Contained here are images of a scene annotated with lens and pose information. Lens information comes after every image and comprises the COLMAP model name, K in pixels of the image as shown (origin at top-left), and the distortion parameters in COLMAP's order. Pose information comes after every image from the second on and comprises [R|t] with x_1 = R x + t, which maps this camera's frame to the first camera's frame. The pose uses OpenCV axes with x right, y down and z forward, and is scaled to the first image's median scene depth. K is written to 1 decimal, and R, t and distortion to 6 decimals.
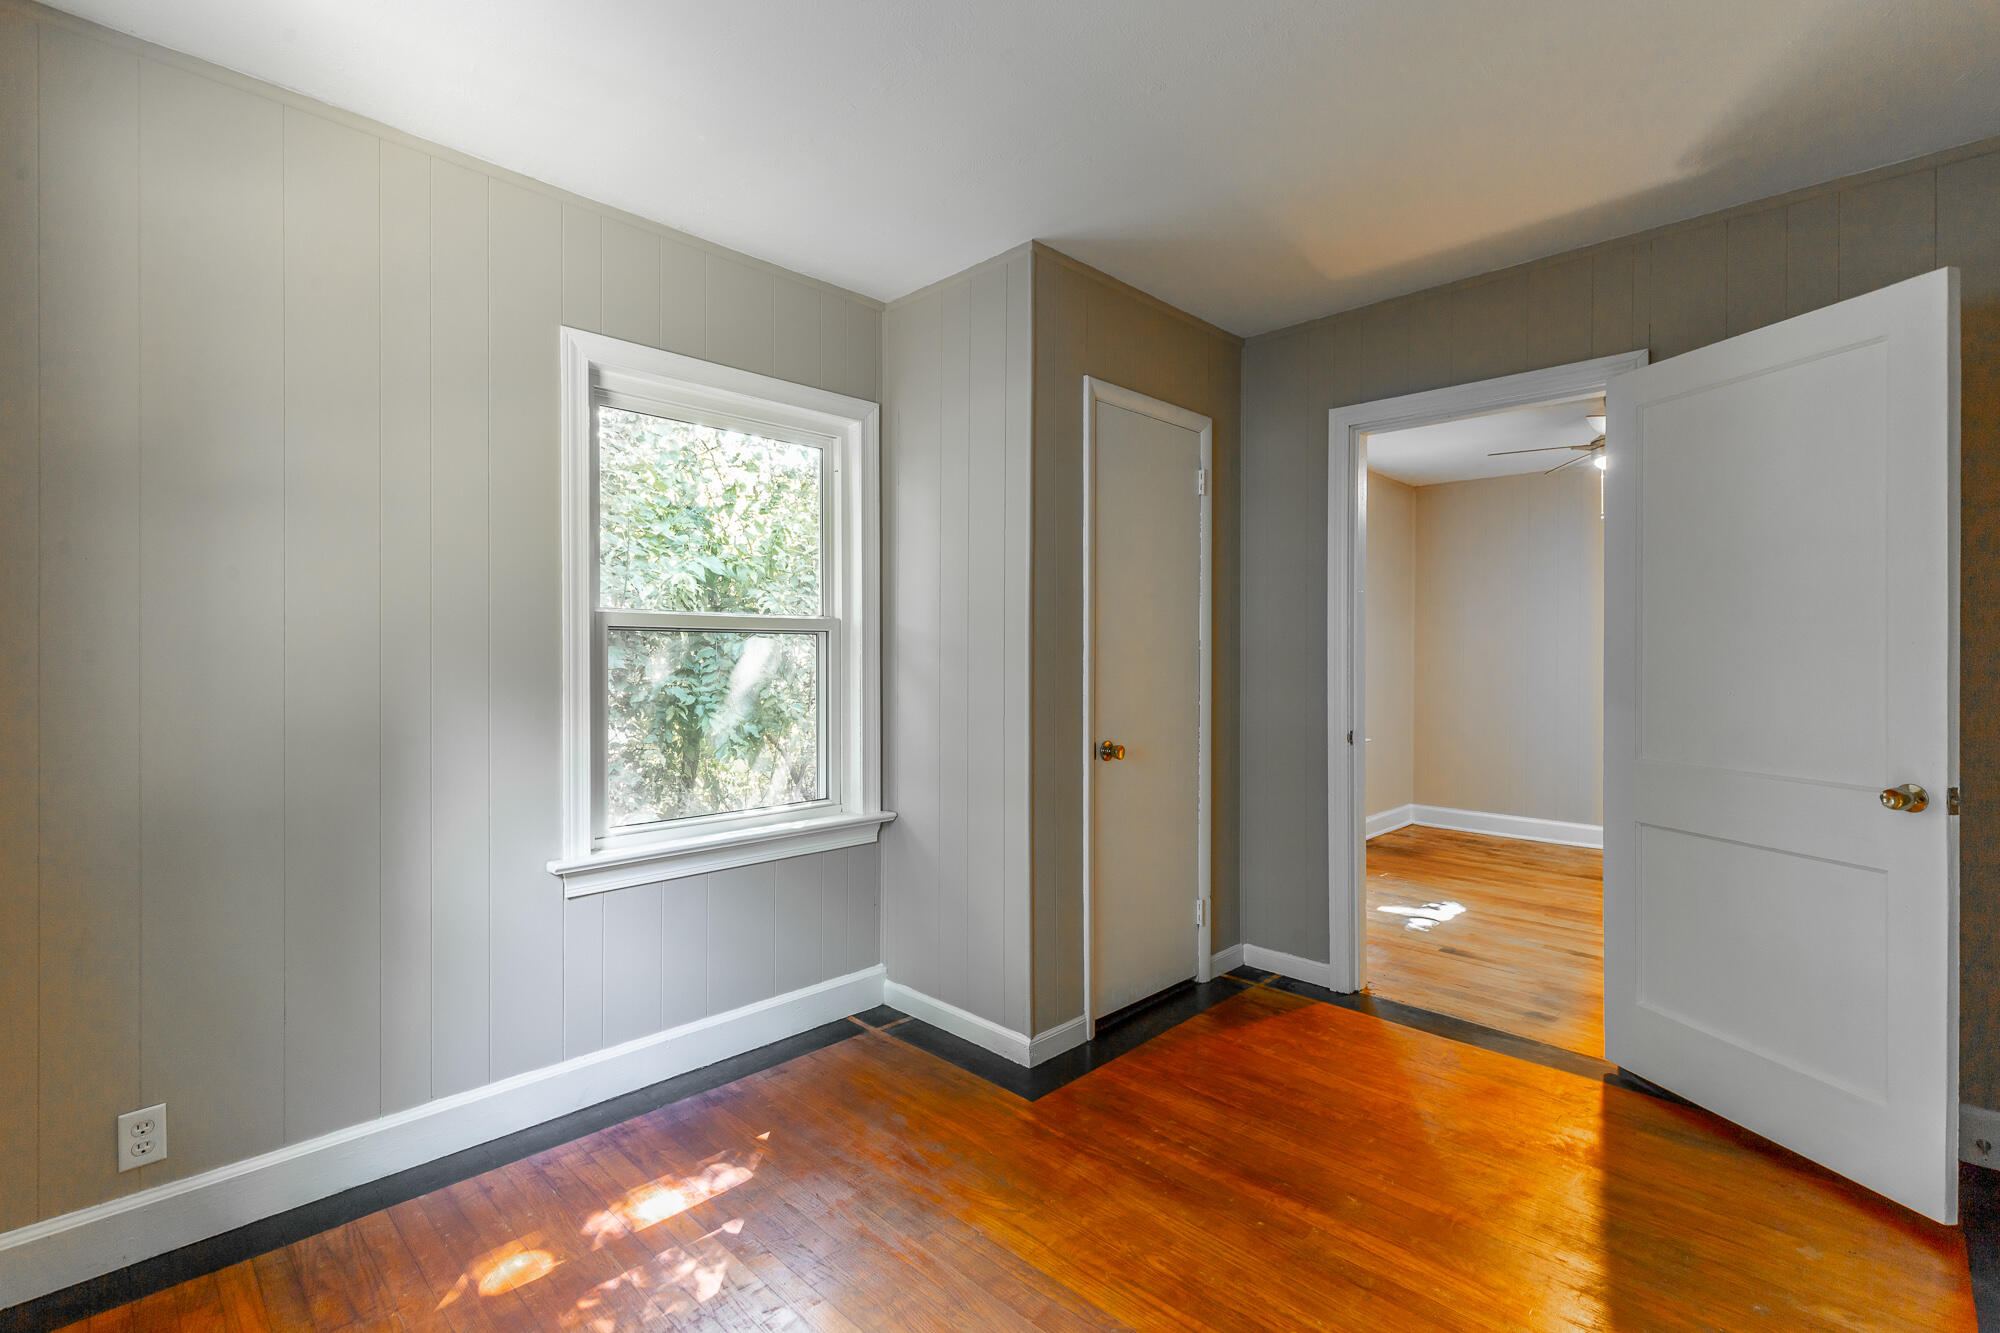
lens RADIAL K [[919.4, 0, 1015.0], [0, 919.4, 651.2], [0, 0, 1]] dist [0.013514, -0.000008]
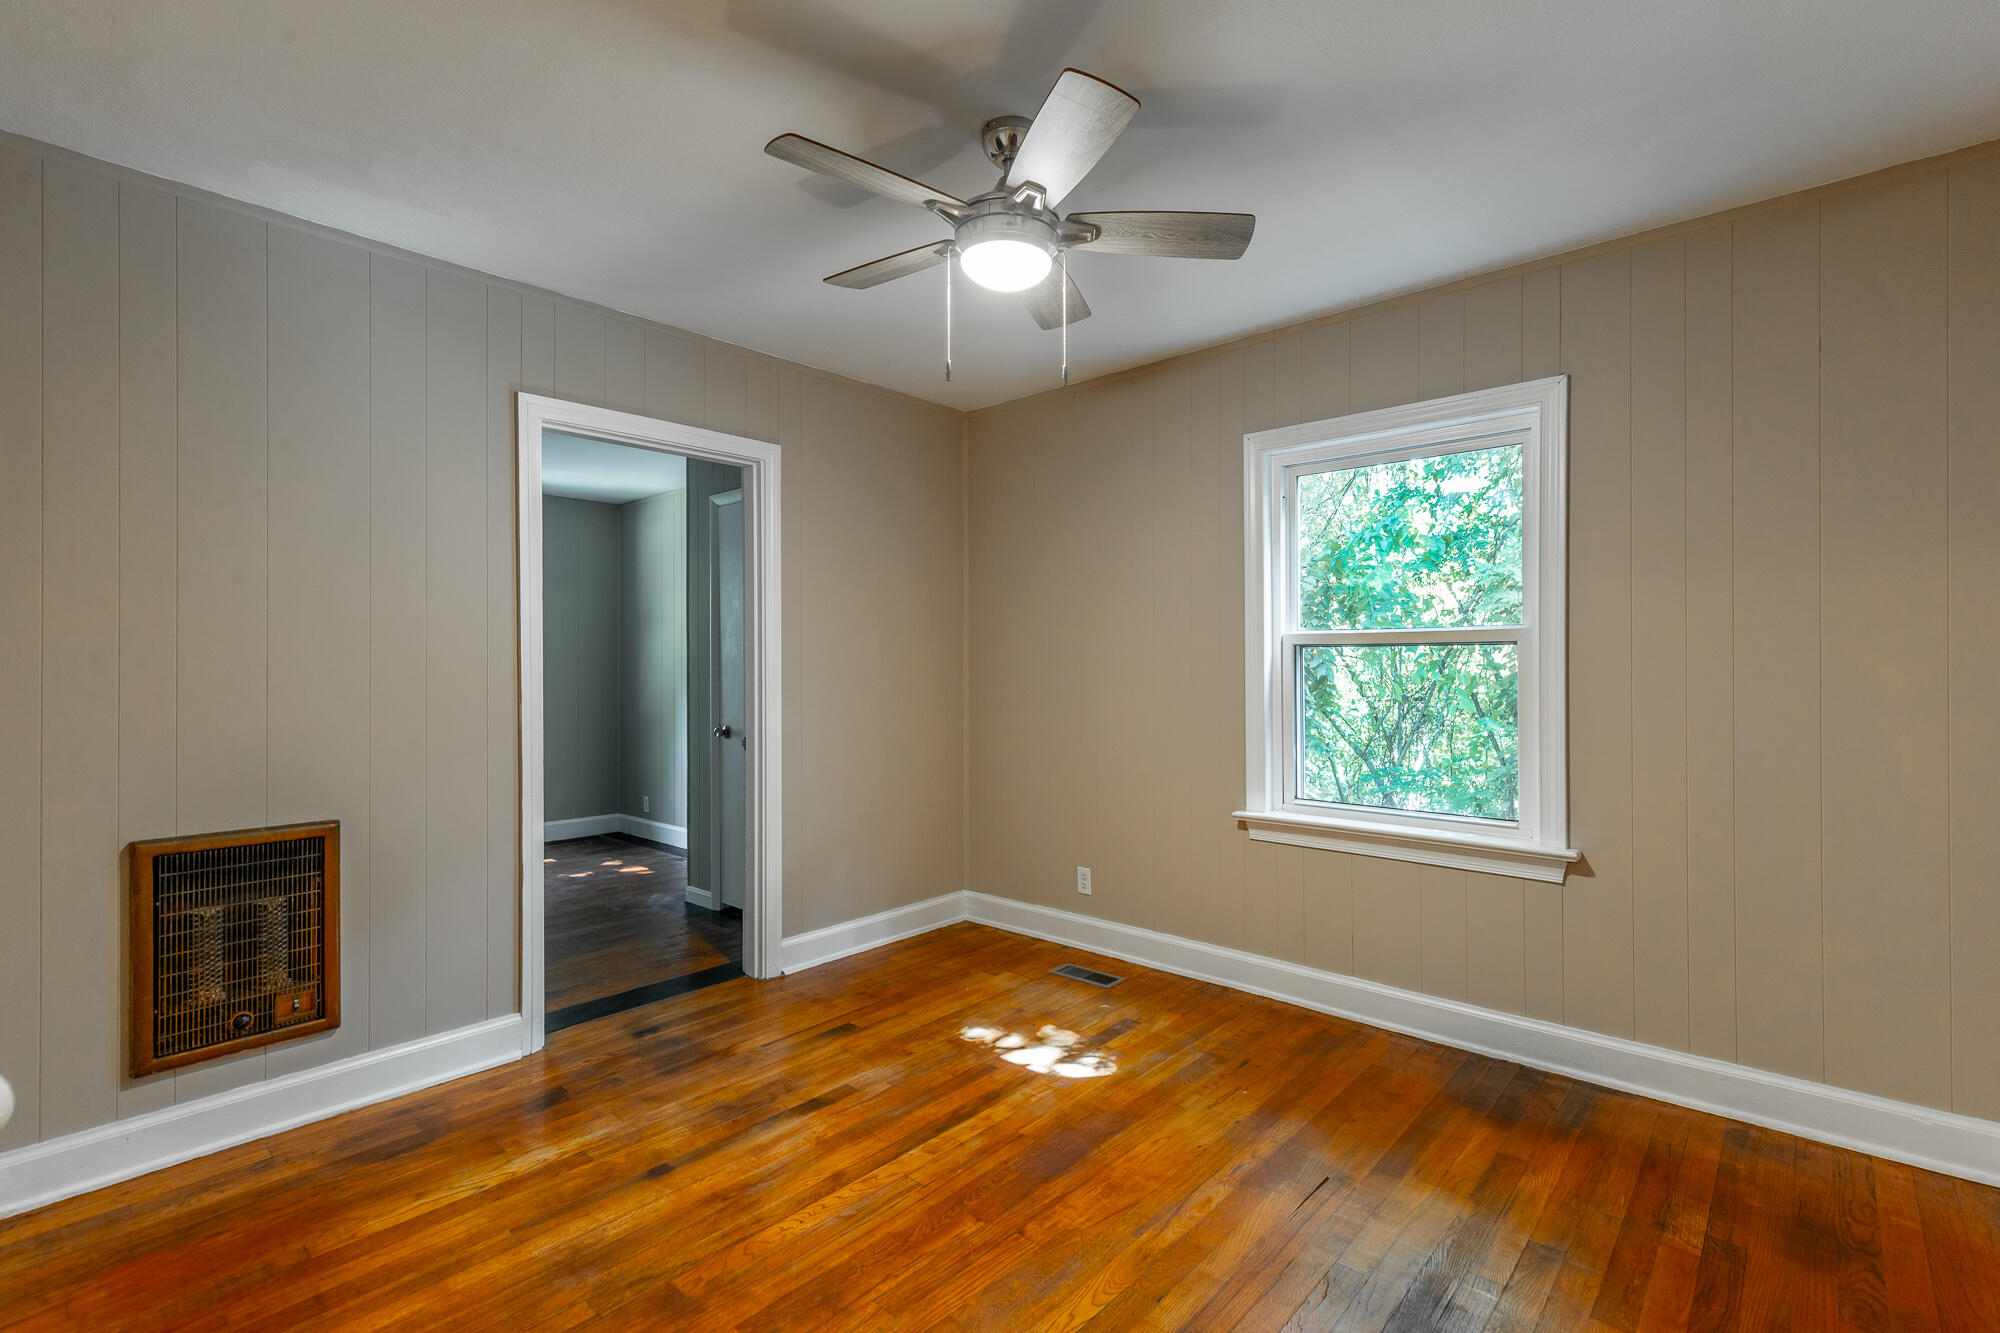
lens RADIAL K [[906.9, 0, 1011.3], [0, 906.9, 655.9], [0, 0, 1]] dist [0.006003, -0.000016]
pose [[0.048647, -0.010628, -0.998759, 1.343746], [0.004487, 0.999936, -0.010422, 0.001017], [0.998806, -0.003974, 0.048692, 1.154675]]
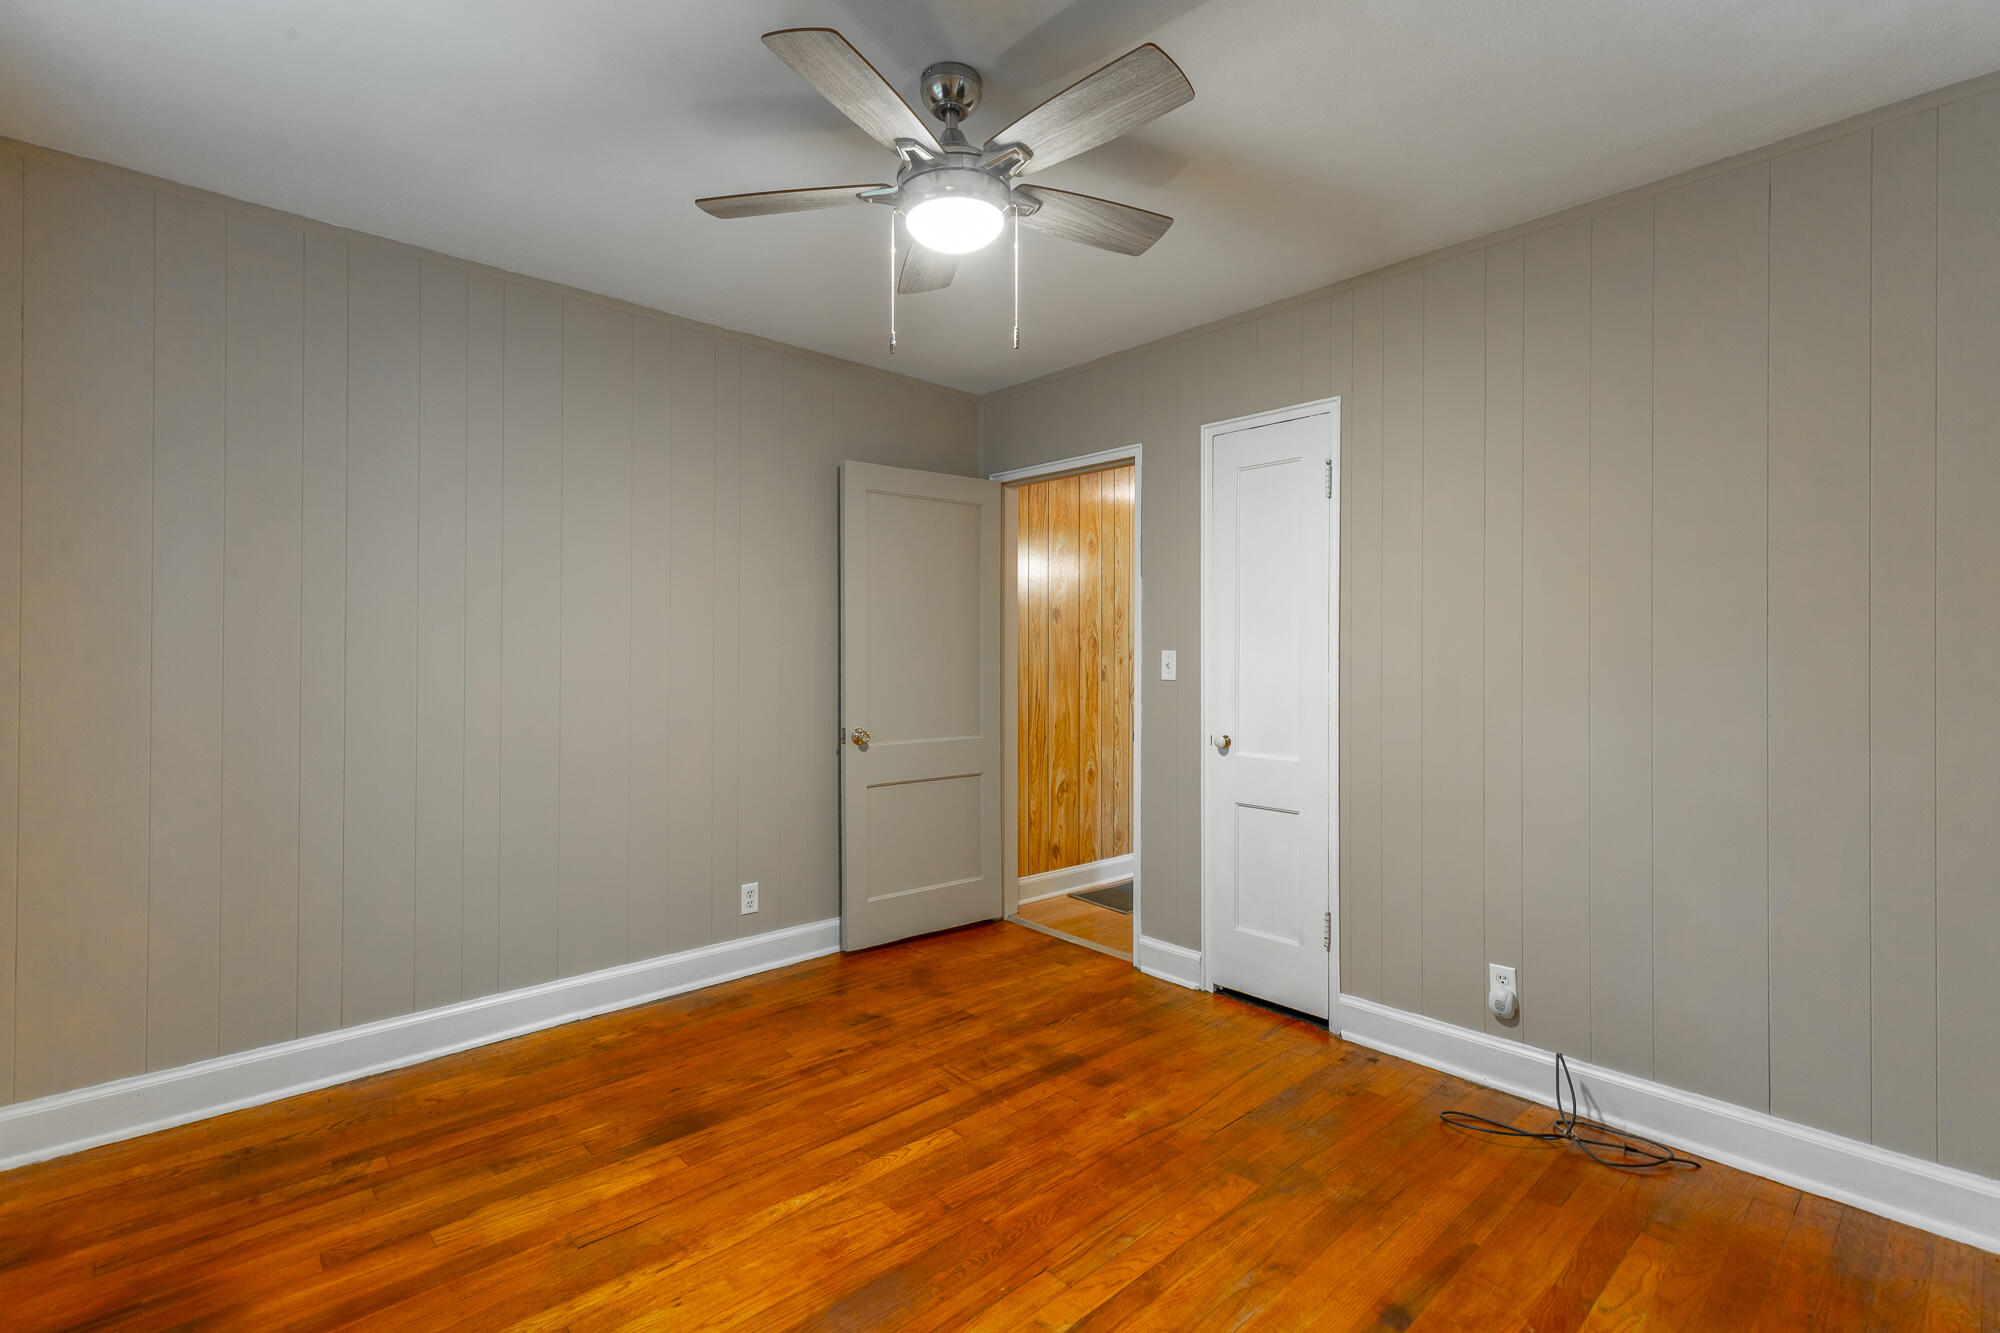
lens RADIAL K [[906.9, 0, 1011.3], [0, 906.9, 655.9], [0, 0, 1]] dist [0.006003, -0.000016]
pose [[0.051106, -0.007852, 0.998662, 0.250626], [-0.000521, 0.999969, 0.007889, -0.001913], [-0.998693, -0.000923, 0.051100, 1.119312]]
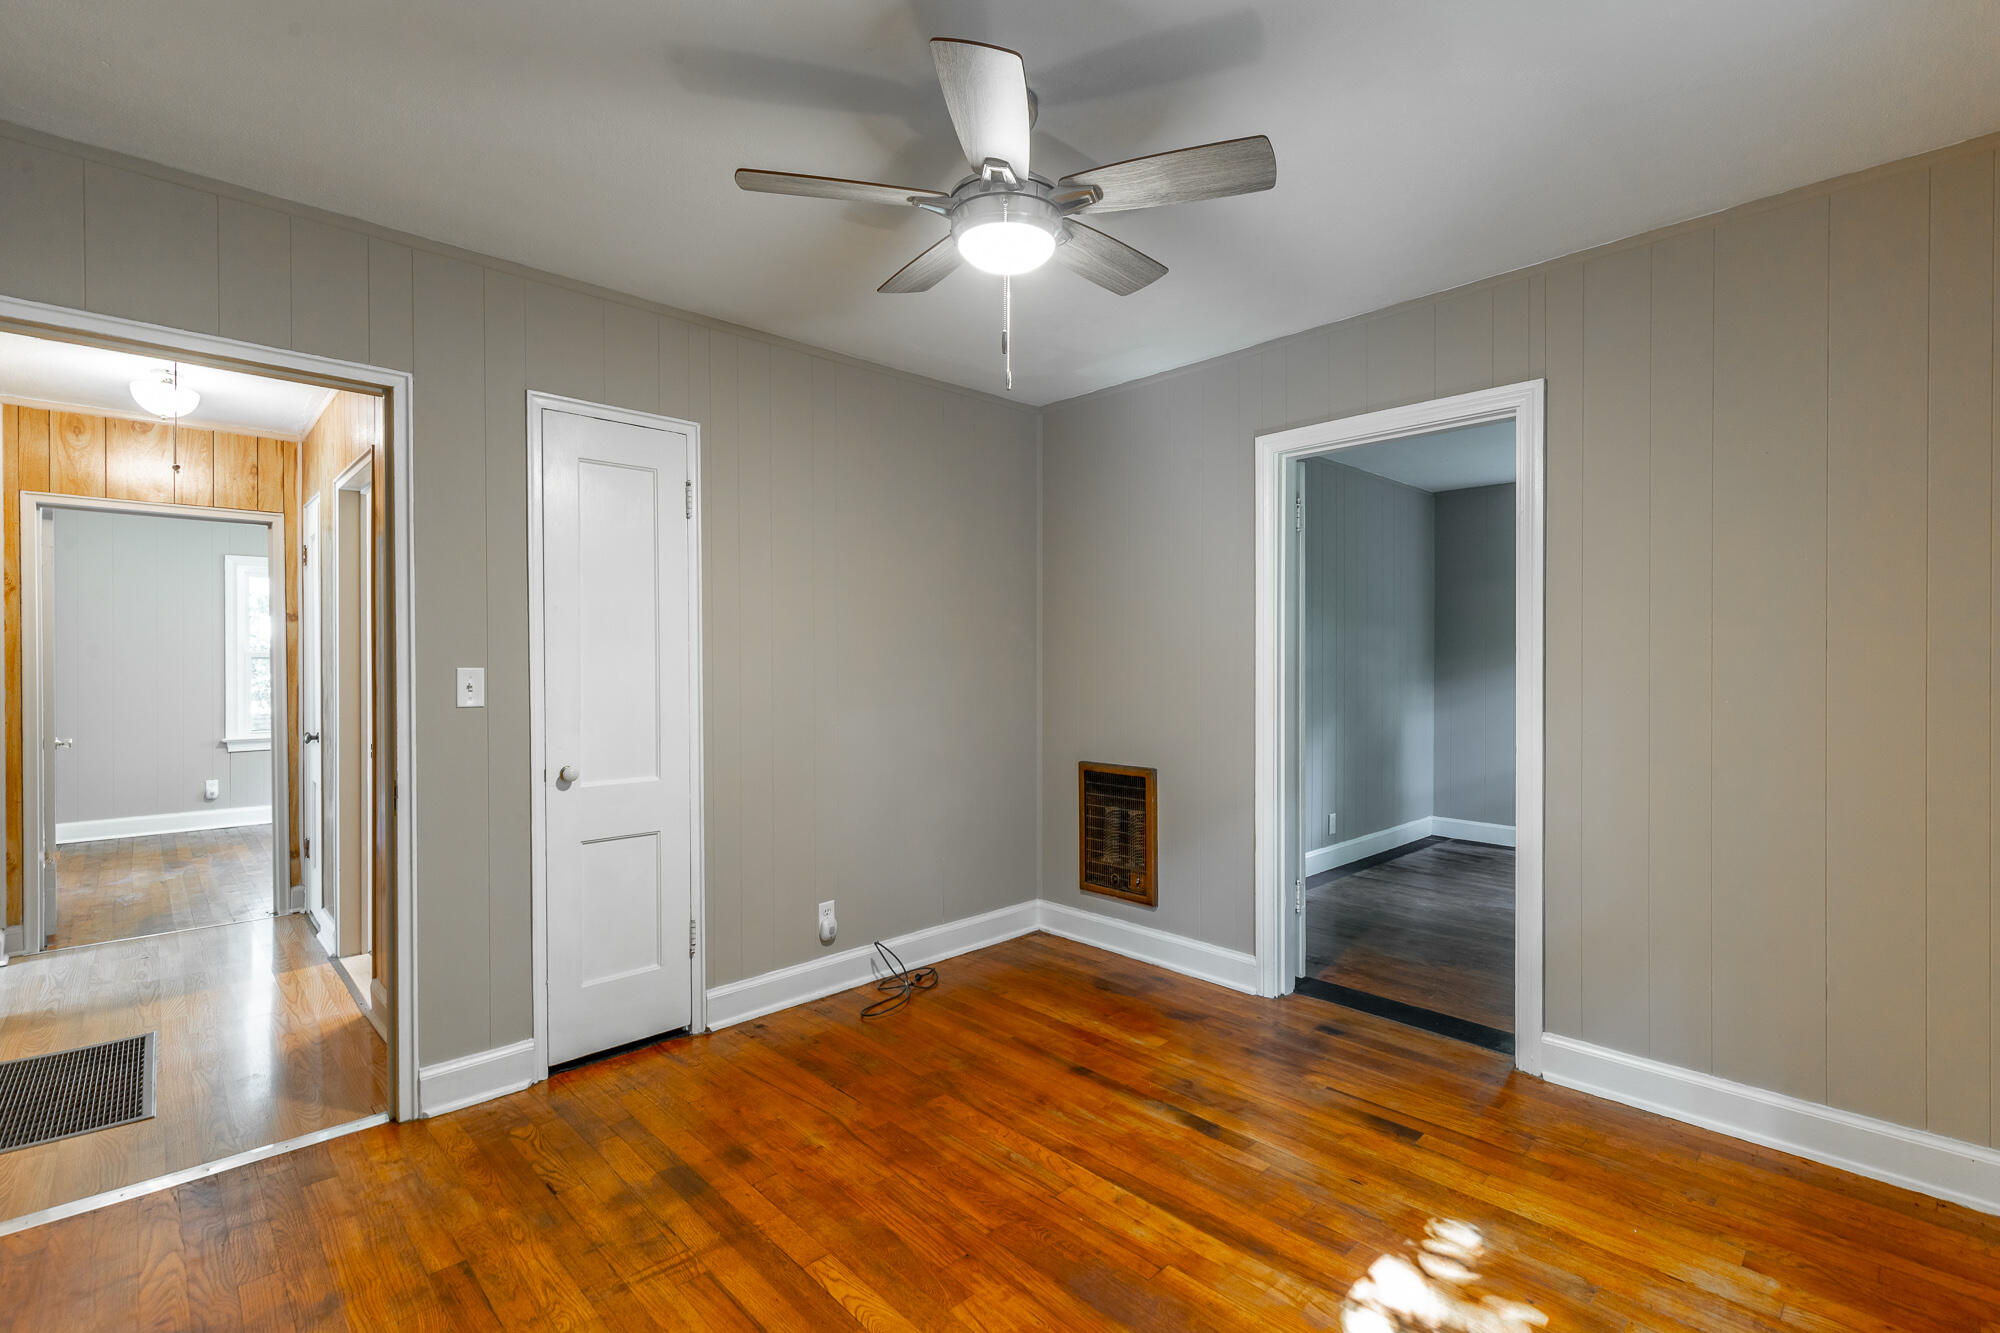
lens RADIAL K [[906.2, 0, 1012.6], [0, 906.2, 670.4], [0, 0, 1]] dist [0.004599, 0.000389]
pose [[-0.999662, -0.001525, 0.025963, 0.759586], [-0.001204, 0.999923, 0.012346, -0.007599], [-0.025980, 0.012310, -0.999587, 1.707242]]
